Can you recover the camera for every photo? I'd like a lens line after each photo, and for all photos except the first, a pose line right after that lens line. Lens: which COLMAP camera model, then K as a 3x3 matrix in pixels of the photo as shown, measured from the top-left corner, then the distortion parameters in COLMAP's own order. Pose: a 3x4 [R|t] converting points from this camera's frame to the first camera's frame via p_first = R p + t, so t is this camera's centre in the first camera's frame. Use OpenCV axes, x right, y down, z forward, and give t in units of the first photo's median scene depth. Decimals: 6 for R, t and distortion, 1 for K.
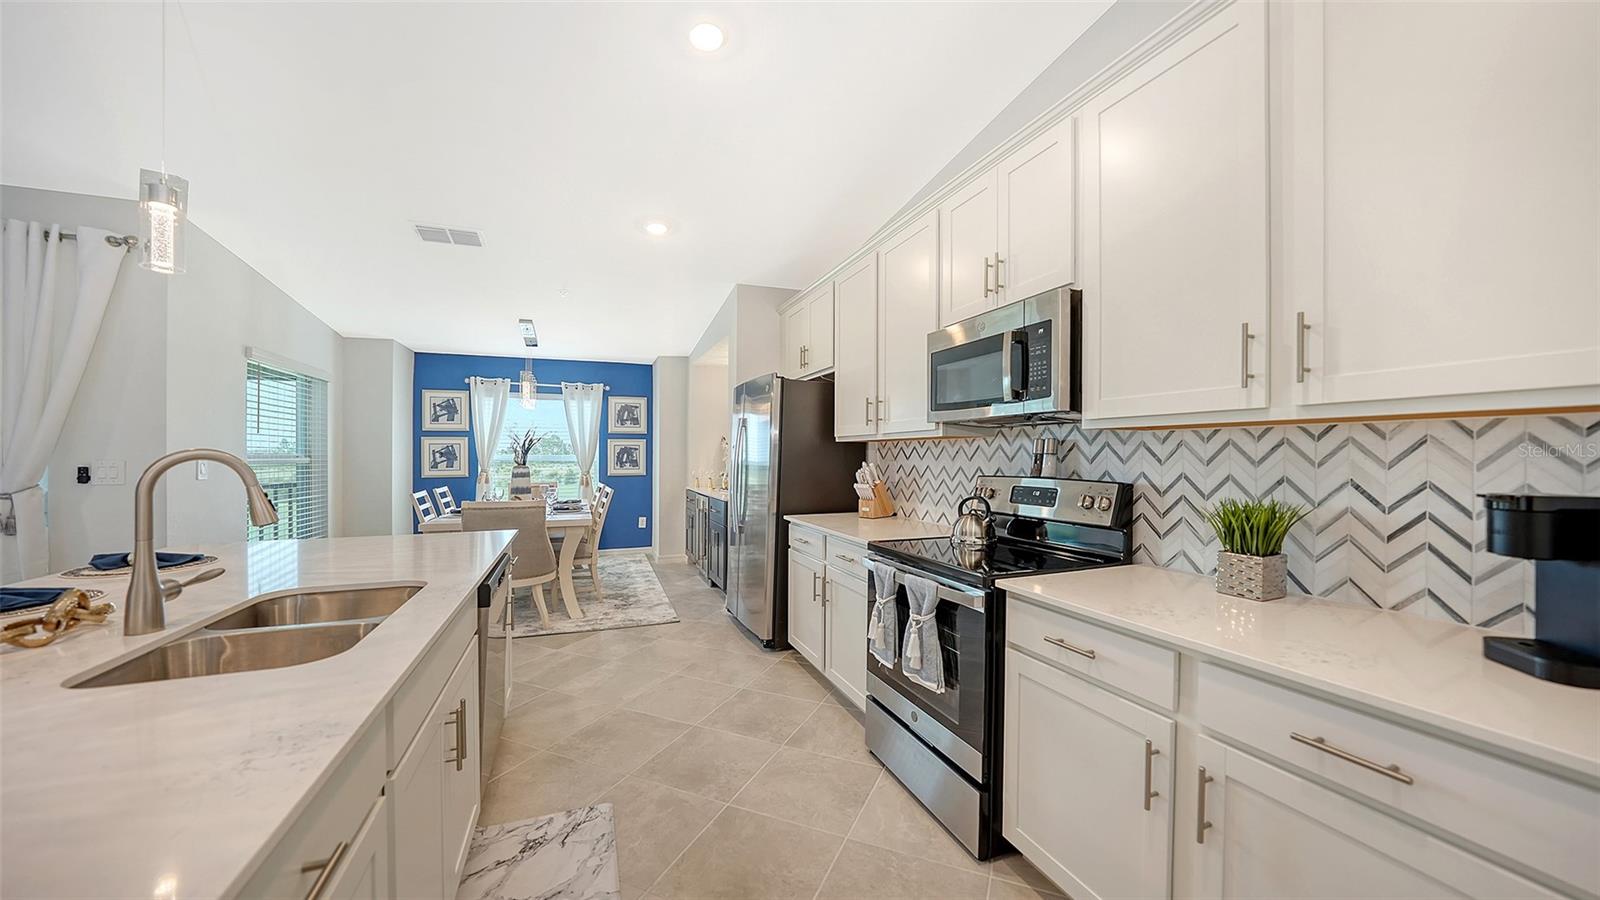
lens RADIAL K [[560.8, 0, 804.9], [0, 560.8, 453.3], [0, 0, 1]] dist [-0.016625, 0.003992]
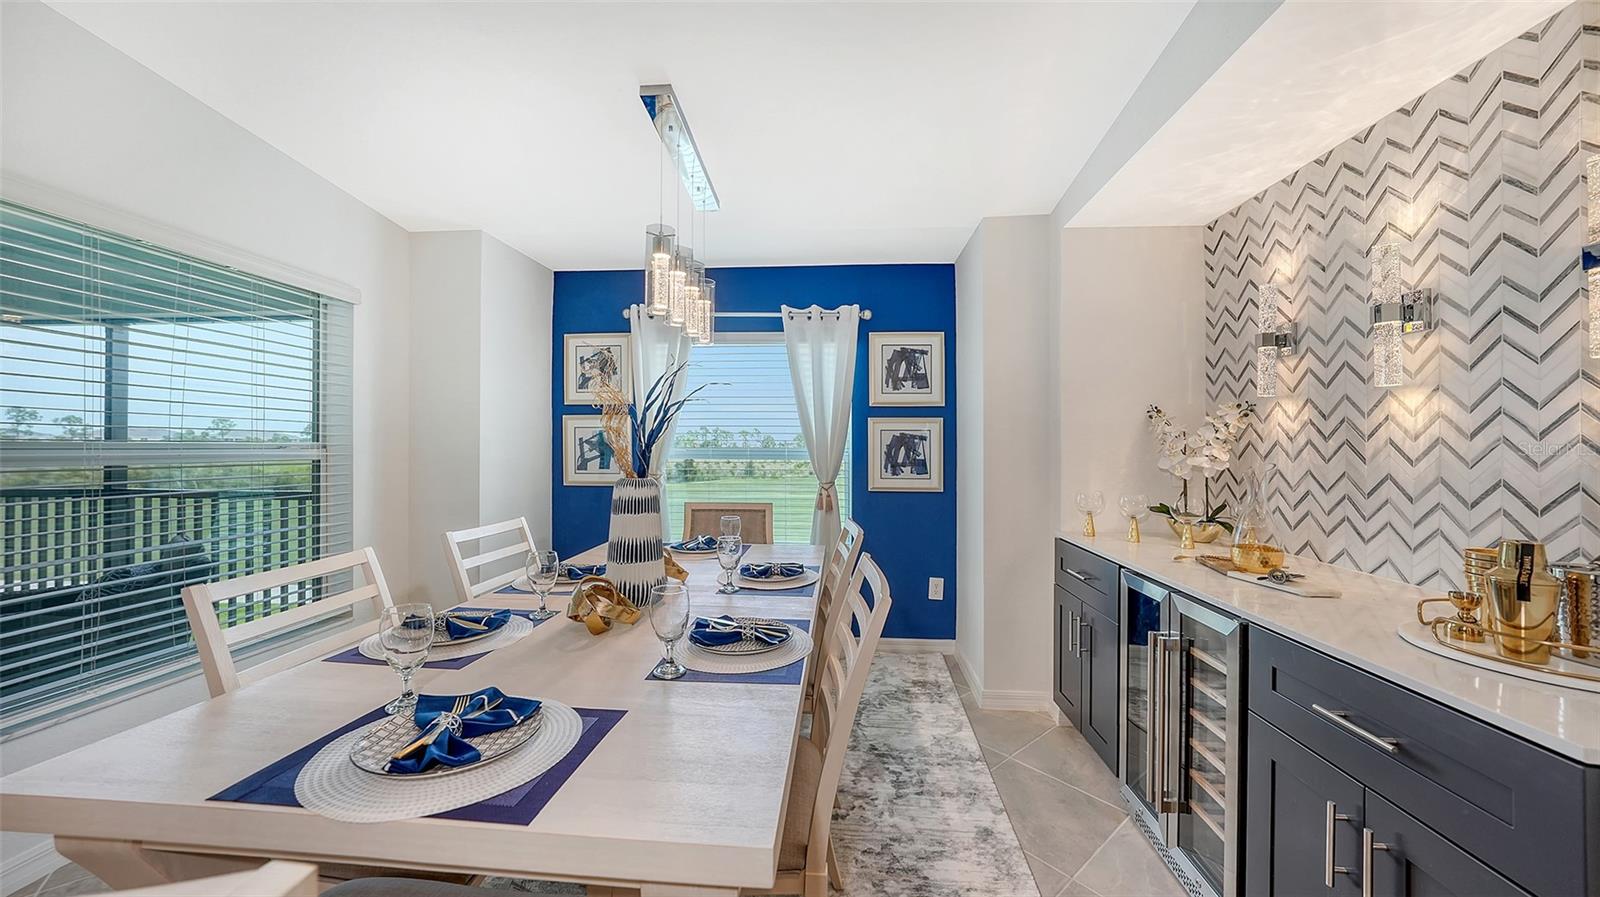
lens RADIAL K [[560.8, 0, 801.9], [0, 560.8, 446.8], [0, 0, 1]] dist [-0.016625, 0.003992]
pose [[0.895741, 0.008716, -0.444492, -0.493825], [-0.008573, 0.999961, 0.002331, 0.000085], [0.444495, 0.001723, 0.895780, 1.423449]]
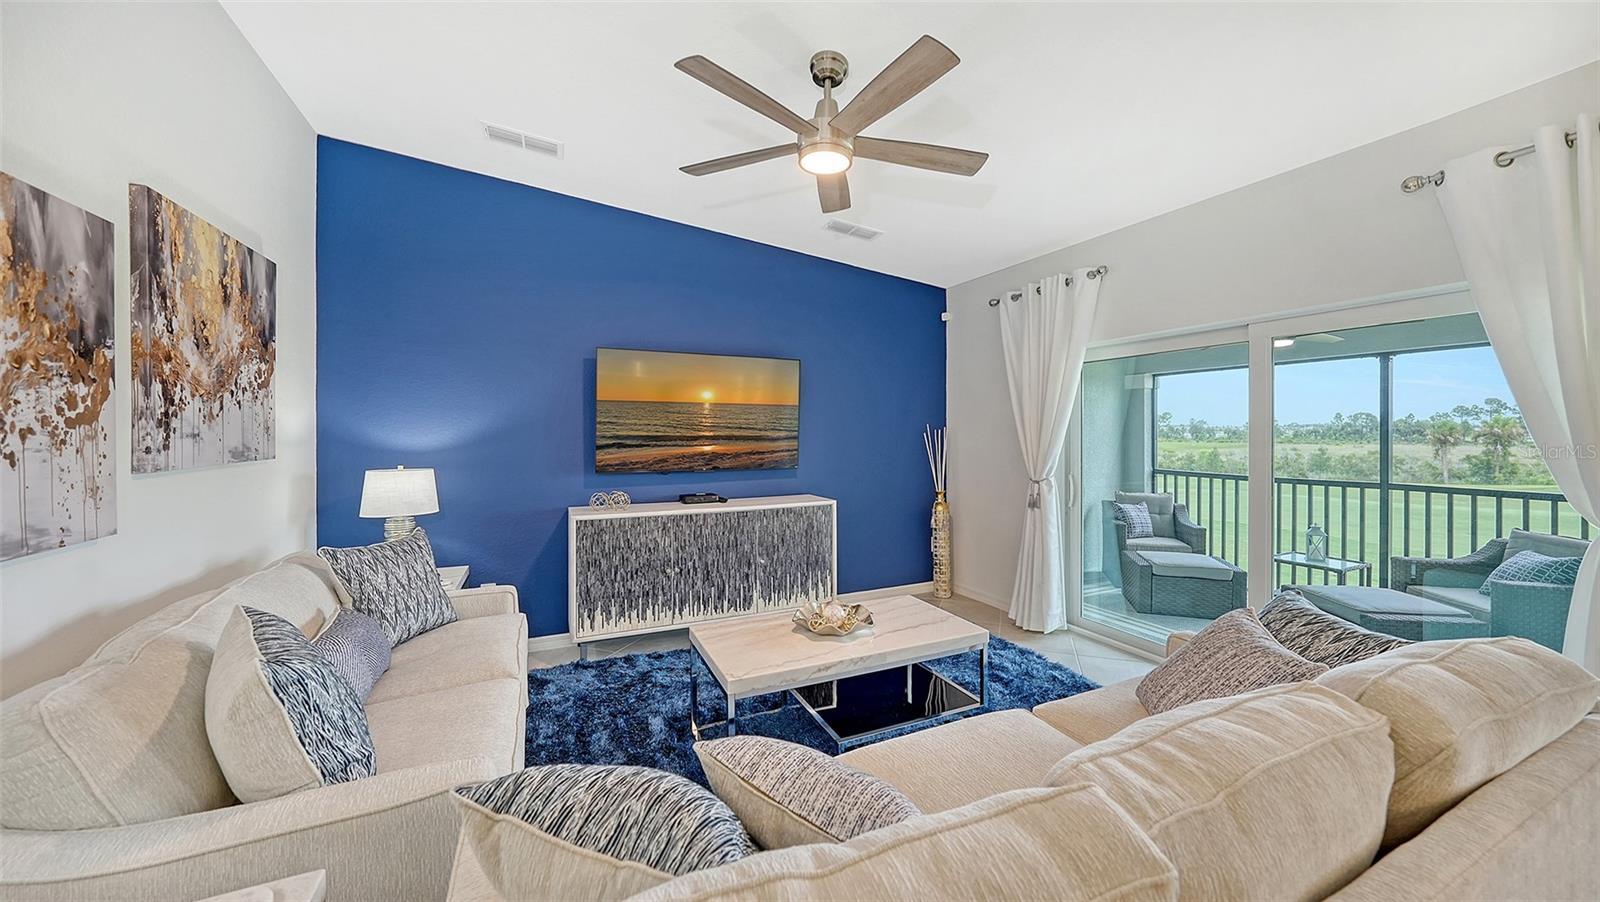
lens RADIAL K [[557.1, 0, 794.8], [0, 557.1, 436.6], [0, 0, 1]] dist [-0.011747, 0.000473]
pose [[0.037675, 0.013821, -0.999194, -0.950339], [0.001896, 0.999902, 0.013903, -0.052981], [0.999288, -0.002419, 0.037645, 0.048488]]
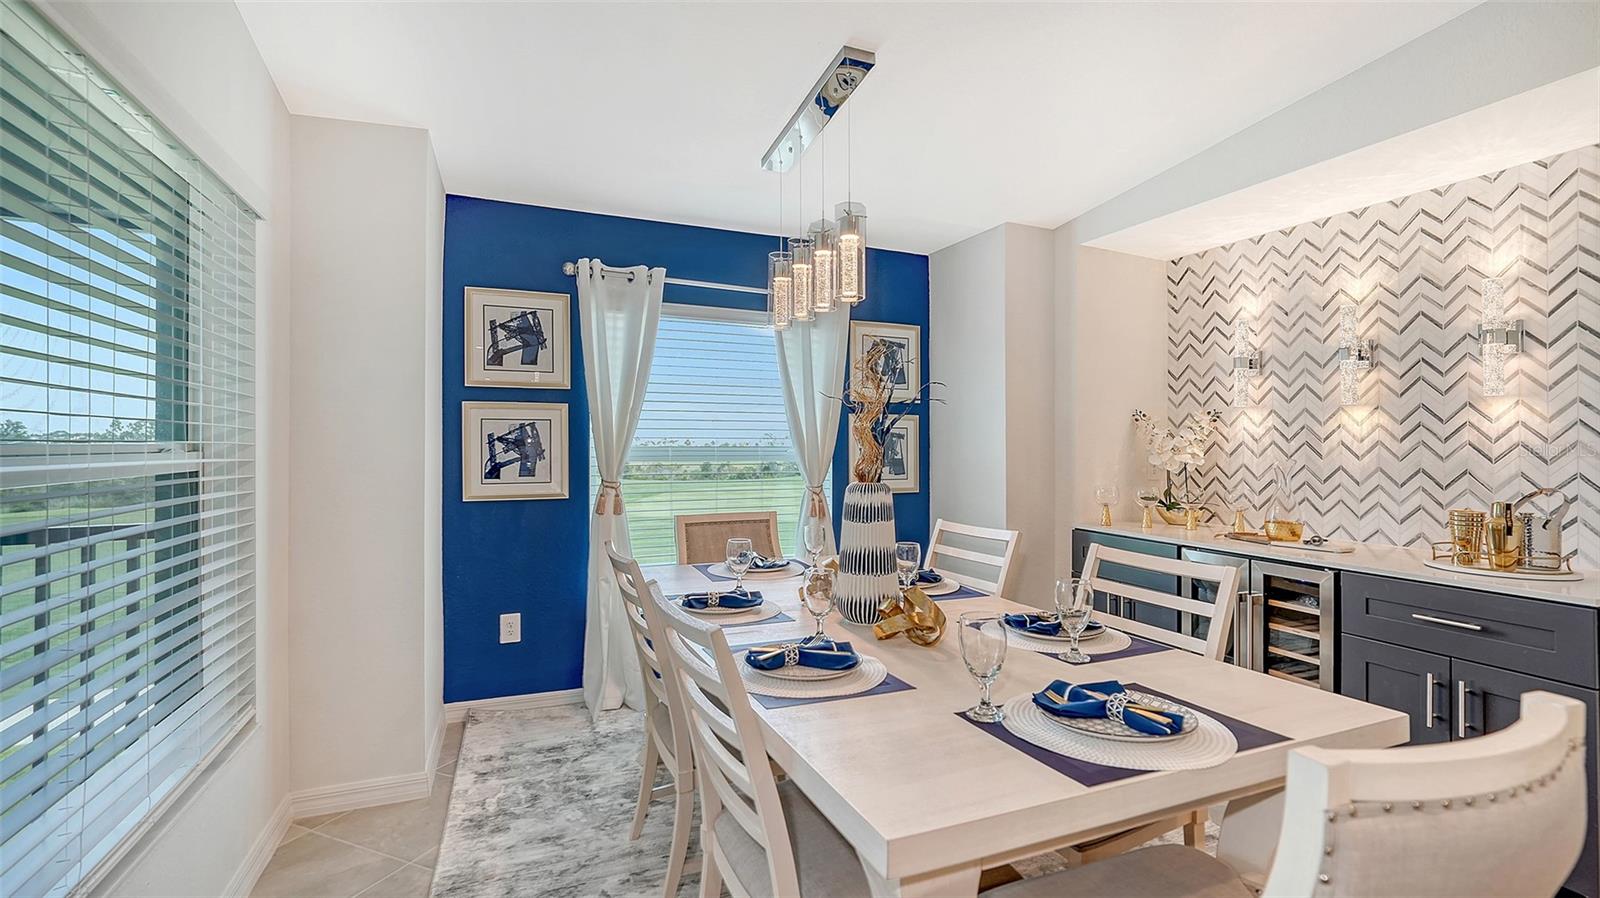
lens RADIAL K [[710.6, 0, 804.3], [0, 710.6, 446.6], [0, 0, 1]] dist [-0.007106, -0.001303]
pose [[0.999751, 0.008677, 0.020556, -1.086651], [-0.008756, 0.999955, 0.003779, -0.001030], [-0.020522, -0.003958, 0.999782, 1.146823]]
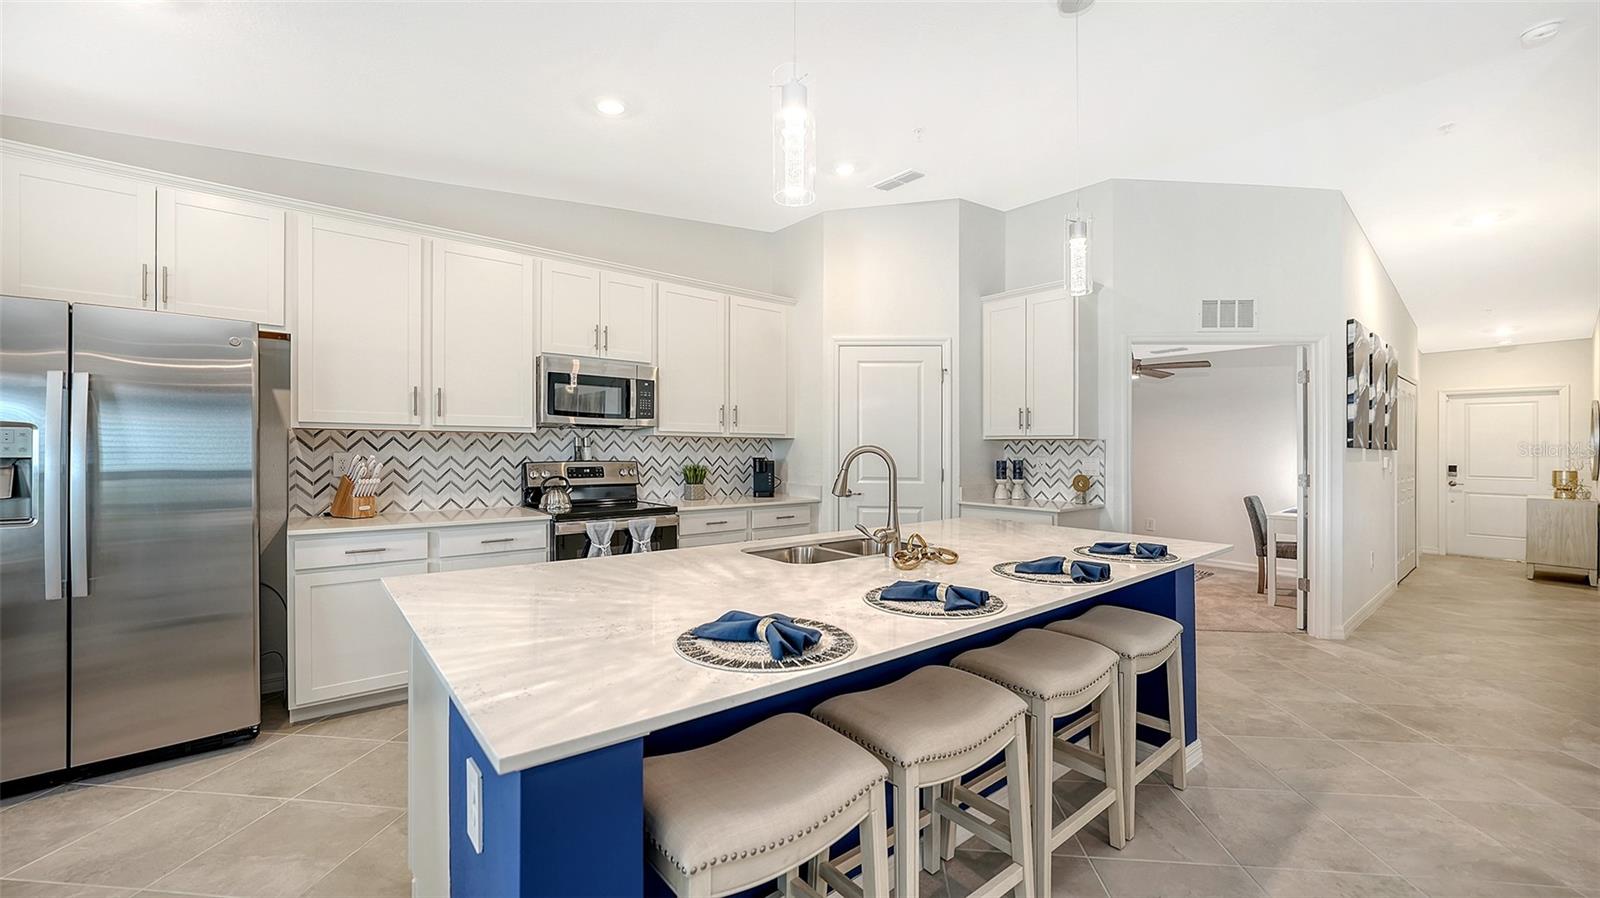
lens RADIAL K [[622.3, 0, 795.0], [0, 622.3, 448.0], [0, 0, 1]] dist [-0.012184, -0.000159]
pose [[-0.302976, 0.000069, 0.952998, -1.333168], [-0.008410, 0.999961, -0.002746, 0.004069], [-0.952961, -0.008847, -0.302963, 0.858149]]
